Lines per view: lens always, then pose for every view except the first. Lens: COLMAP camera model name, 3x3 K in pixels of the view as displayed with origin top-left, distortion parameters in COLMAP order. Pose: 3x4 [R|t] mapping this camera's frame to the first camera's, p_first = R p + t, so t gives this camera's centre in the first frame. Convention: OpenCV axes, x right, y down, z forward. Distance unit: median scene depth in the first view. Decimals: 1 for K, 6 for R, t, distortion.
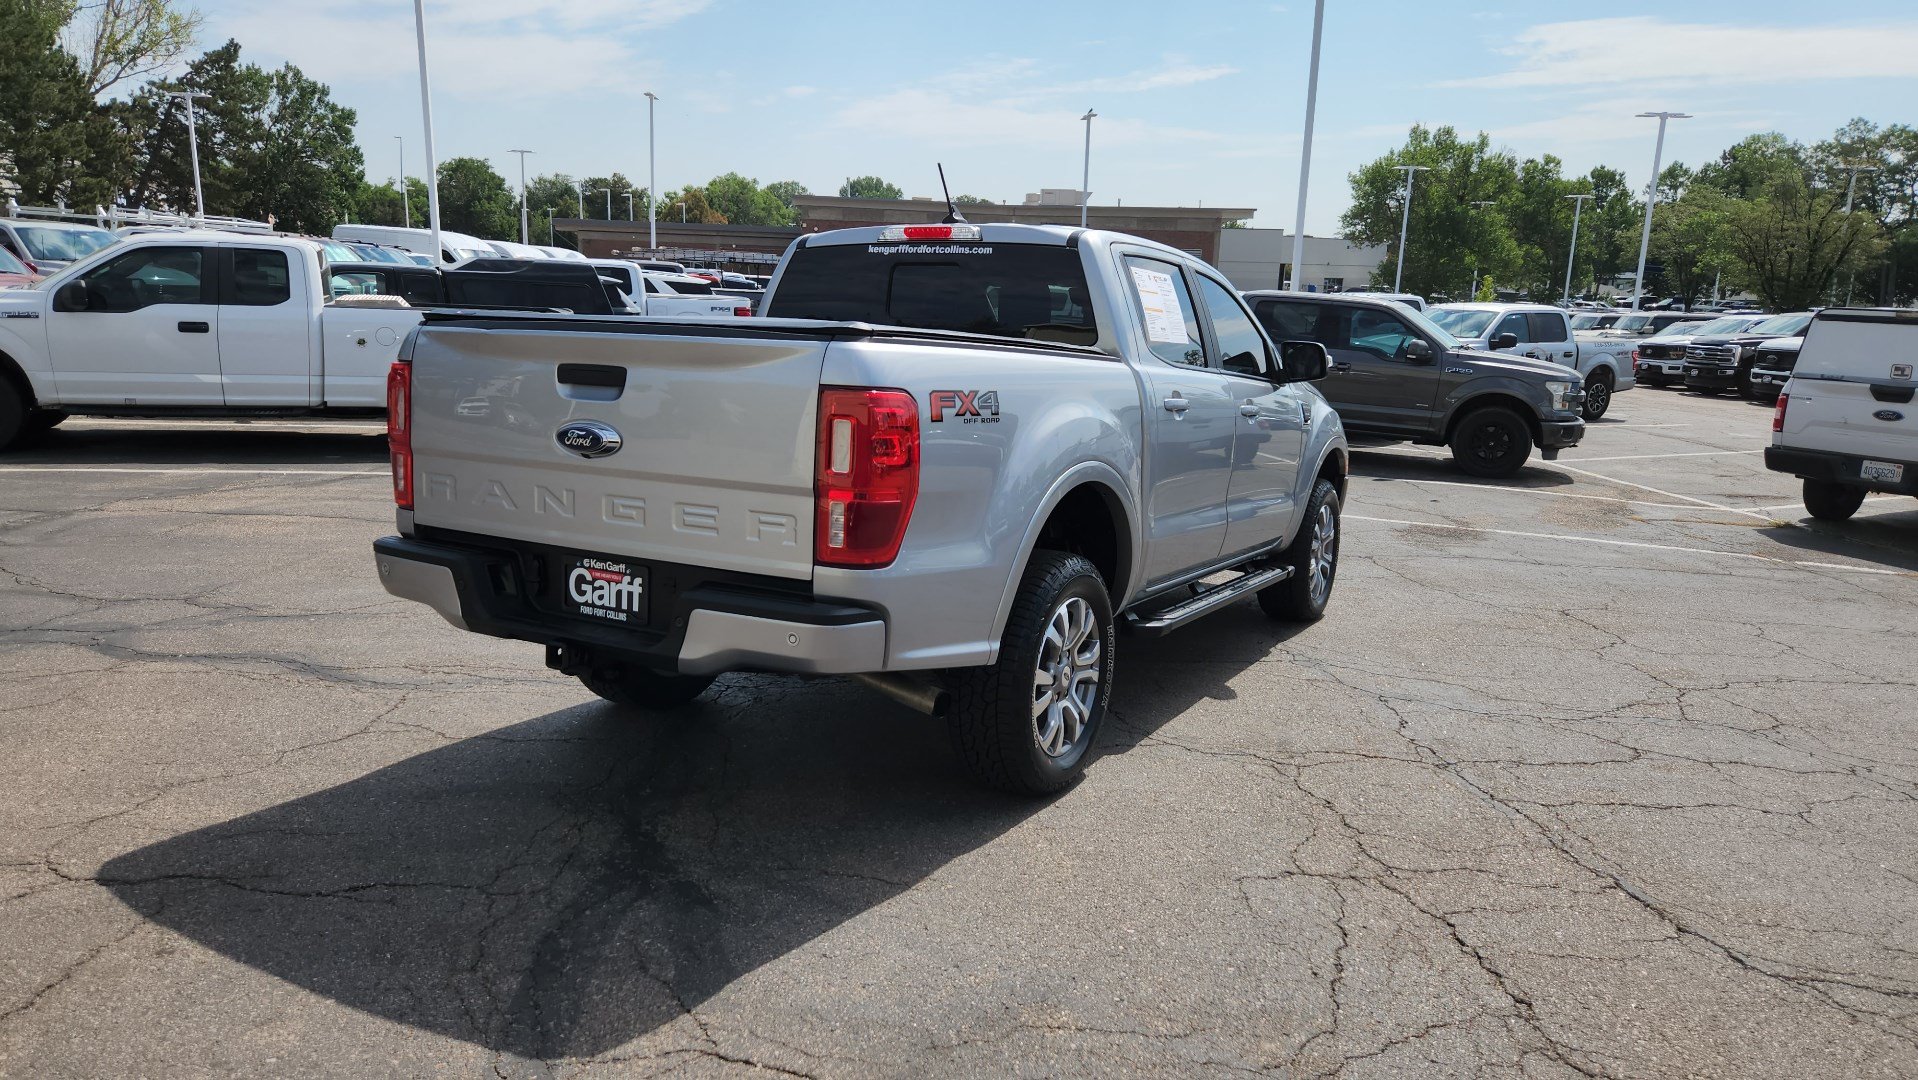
lens RADIAL K [[1283.3, 0, 927.7], [0, 1283.3, 536.3], [0, 0, 1]] dist [0.071525, -0.058259]
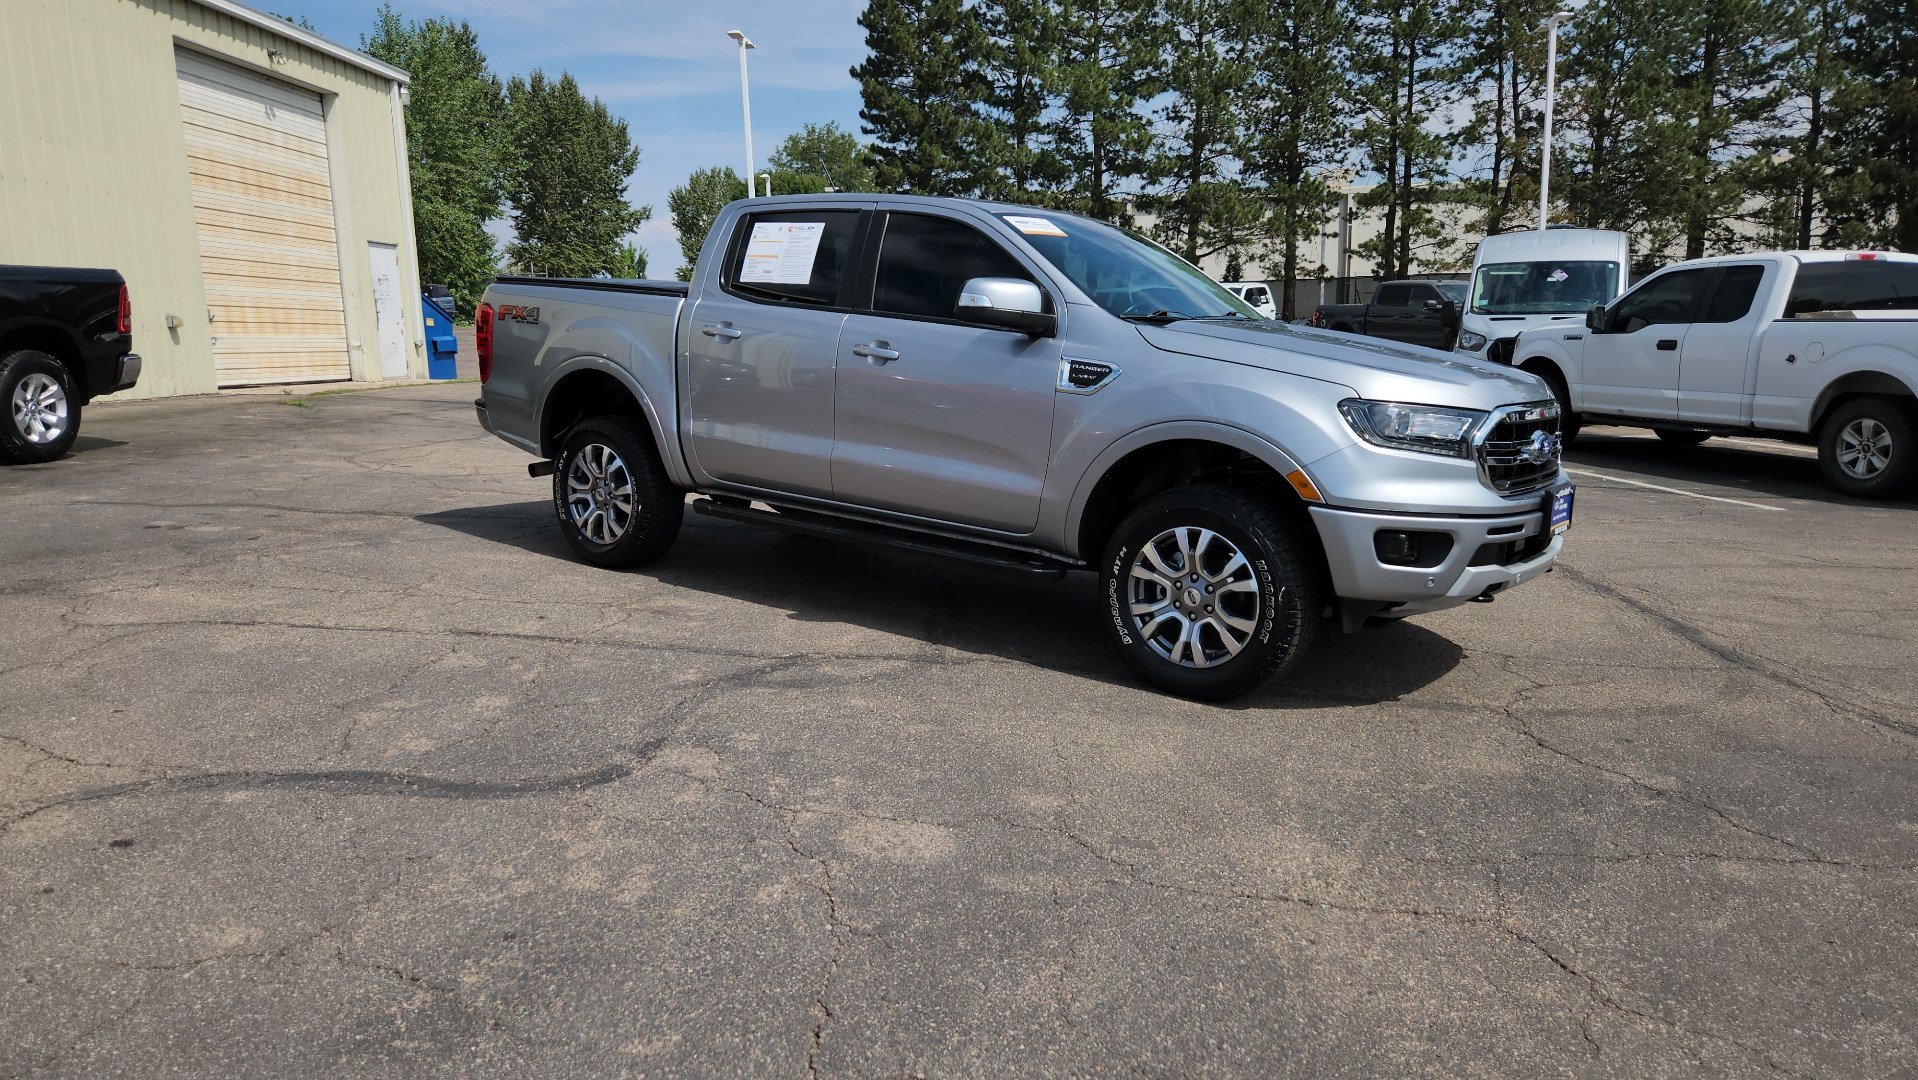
lens RADIAL K [[1288.8, 0, 935.3], [0, 1288.8, 539.6], [0, 0, 1]] dist [0.068190, -0.055787]
pose [[-0.130416, 0.128075, -0.983152, 0.595683], [-0.188561, 0.970318, 0.151416, -0.057005], [0.973363, 0.205131, -0.102395, 0.575729]]
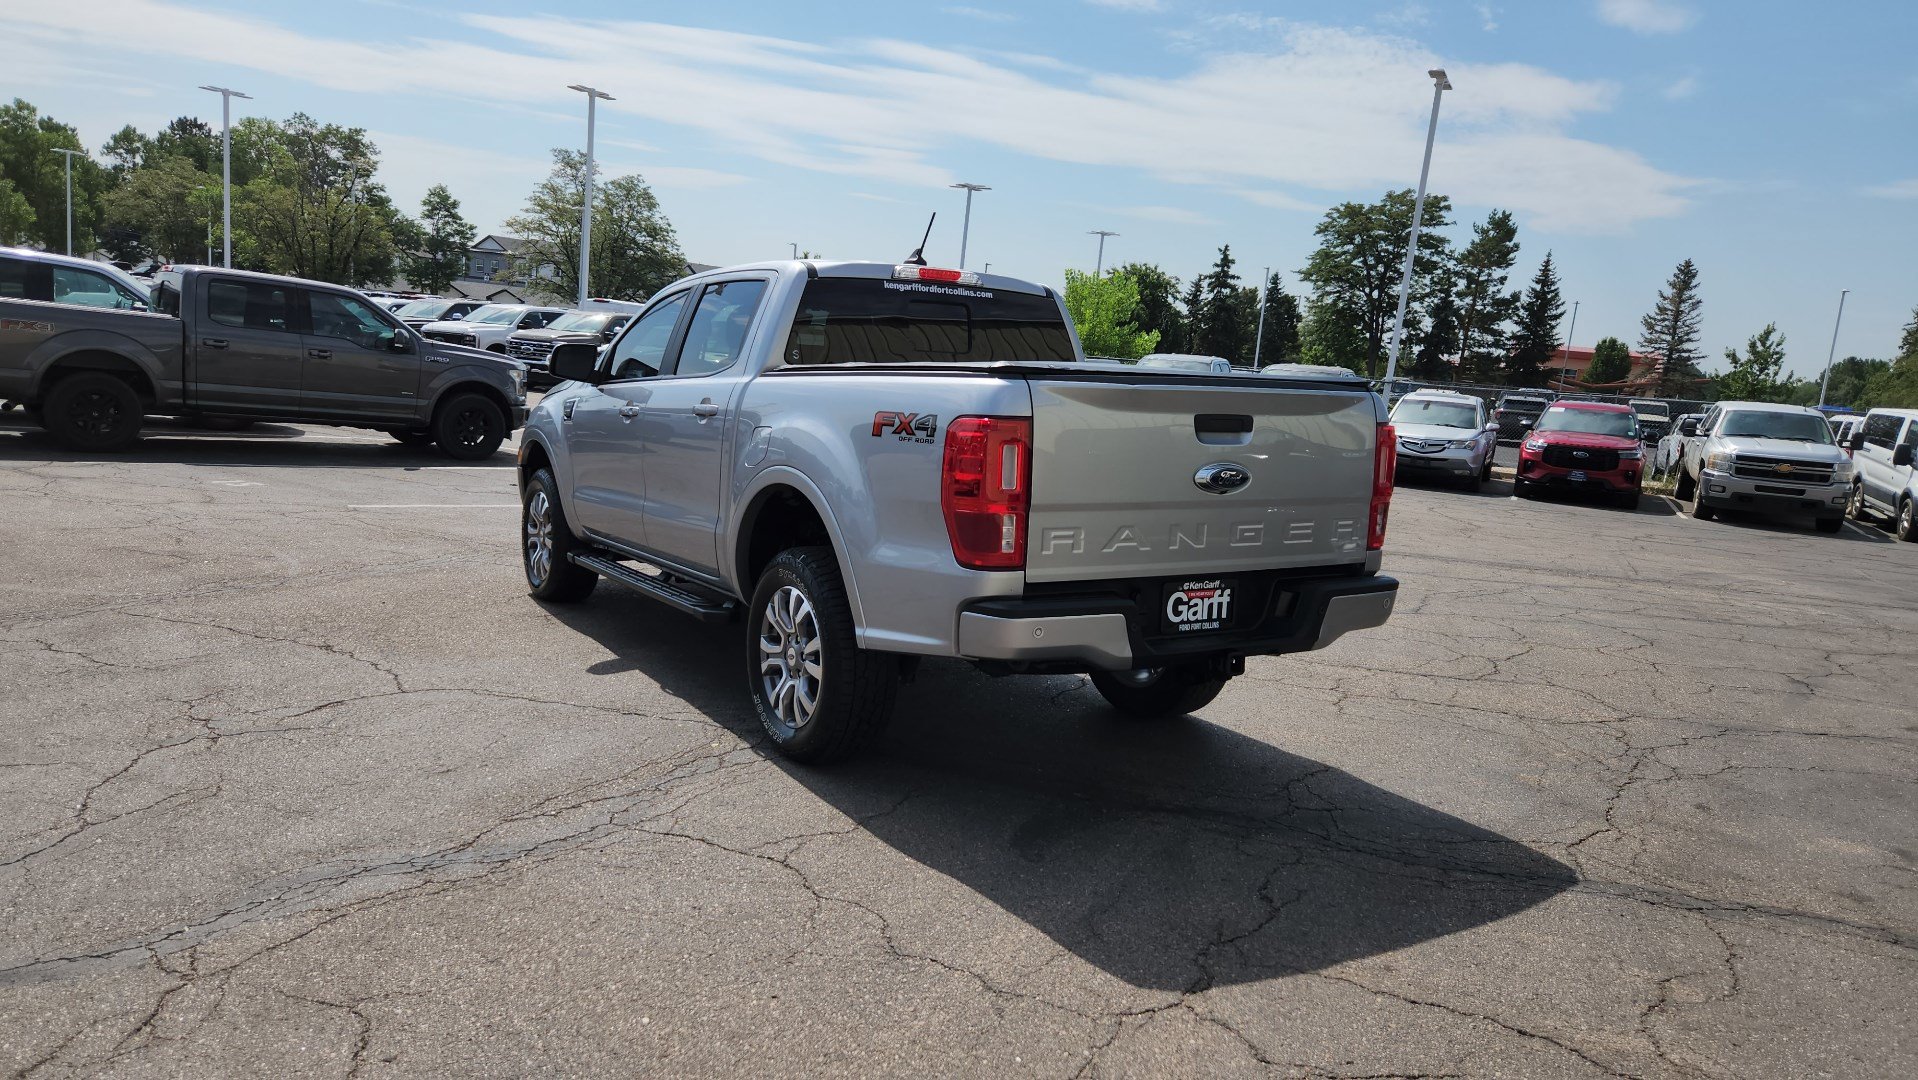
lens RADIAL K [[1283.3, 0, 927.7], [0, 1283.3, 536.3], [0, 0, 1]] dist [0.071525, -0.058259]
pose [[0.478356, -0.126213, 0.869049, -0.431646], [0.104592, 0.990762, 0.086318, -0.046275], [-0.871915, 0.049605, 0.487138, 0.202982]]
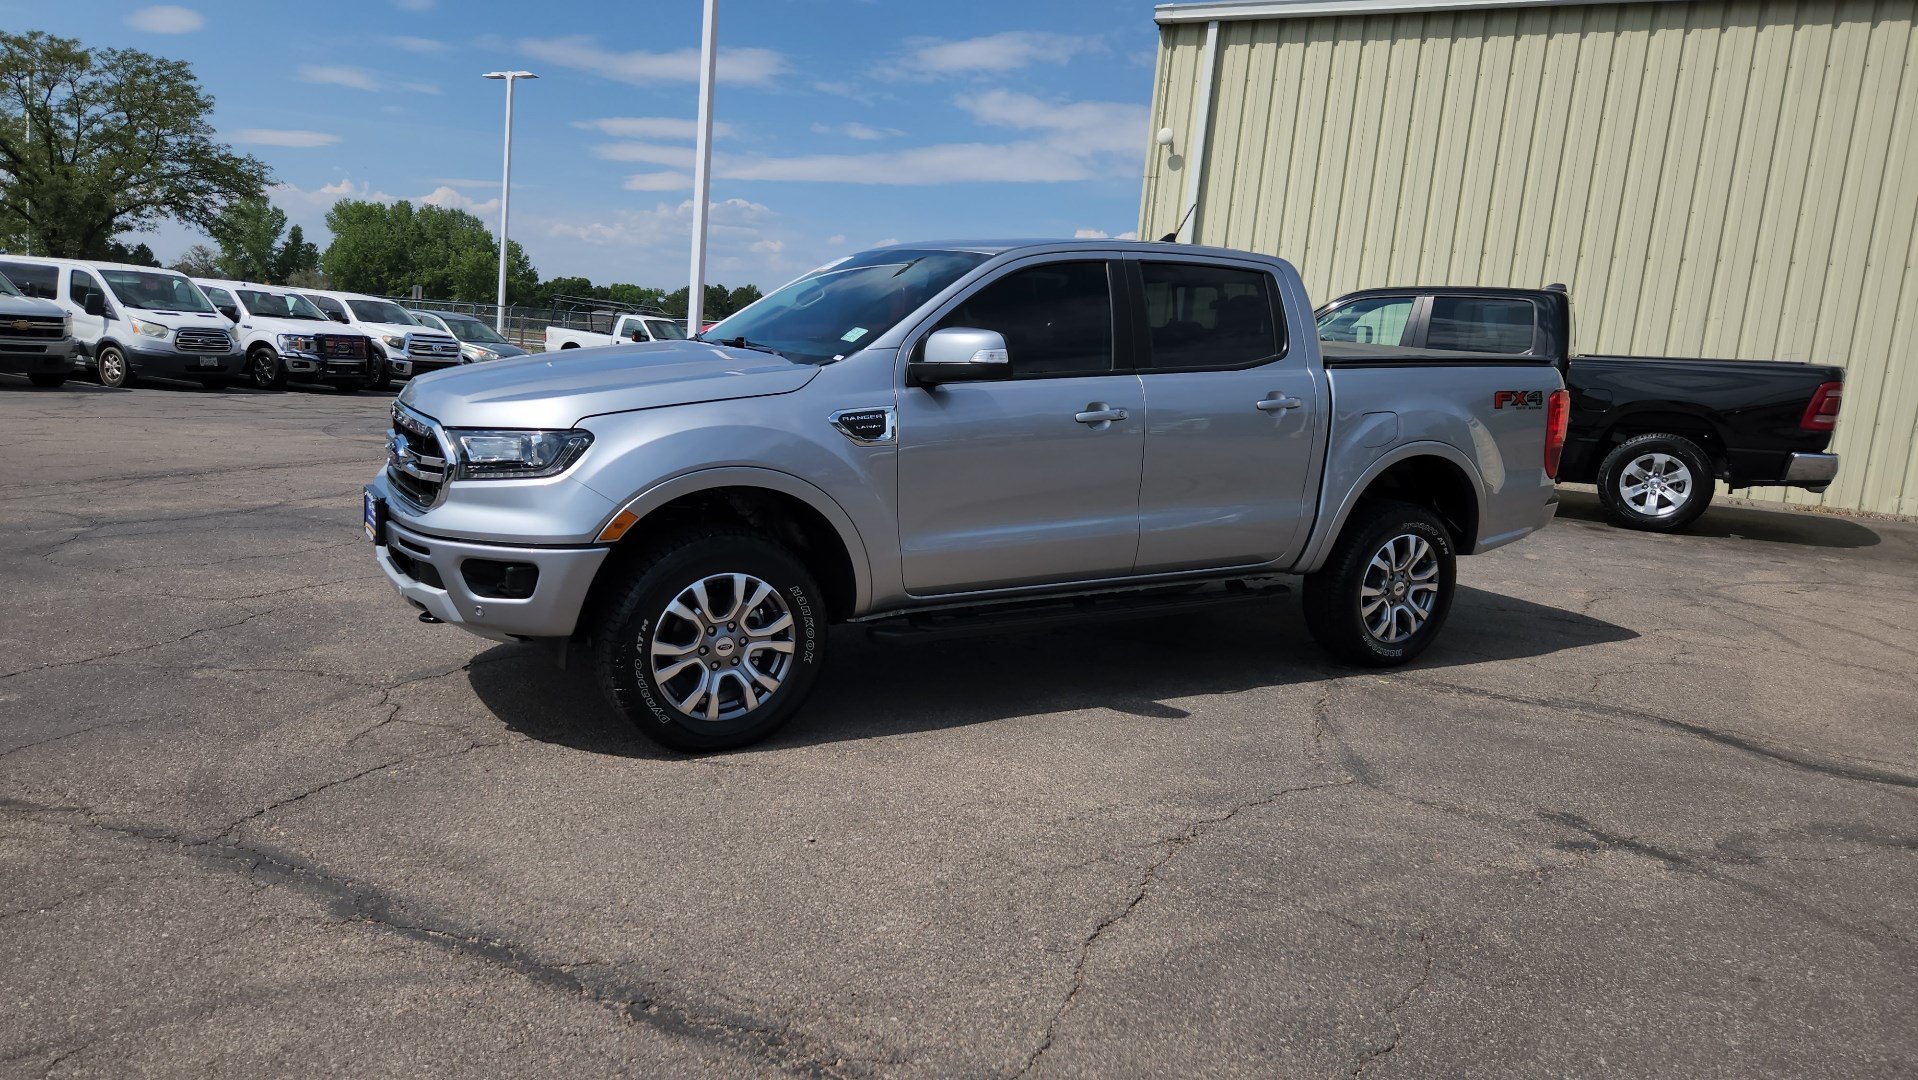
lens RADIAL K [[1283.3, 0, 927.7], [0, 1283.3, 536.3], [0, 0, 1]] dist [0.071525, -0.058259]
pose [[-0.863101, -0.169589, 0.475707, -0.180956], [-0.010639, 0.947830, 0.318598, -0.163953], [-0.504920, 0.269921, -0.819877, 0.969043]]
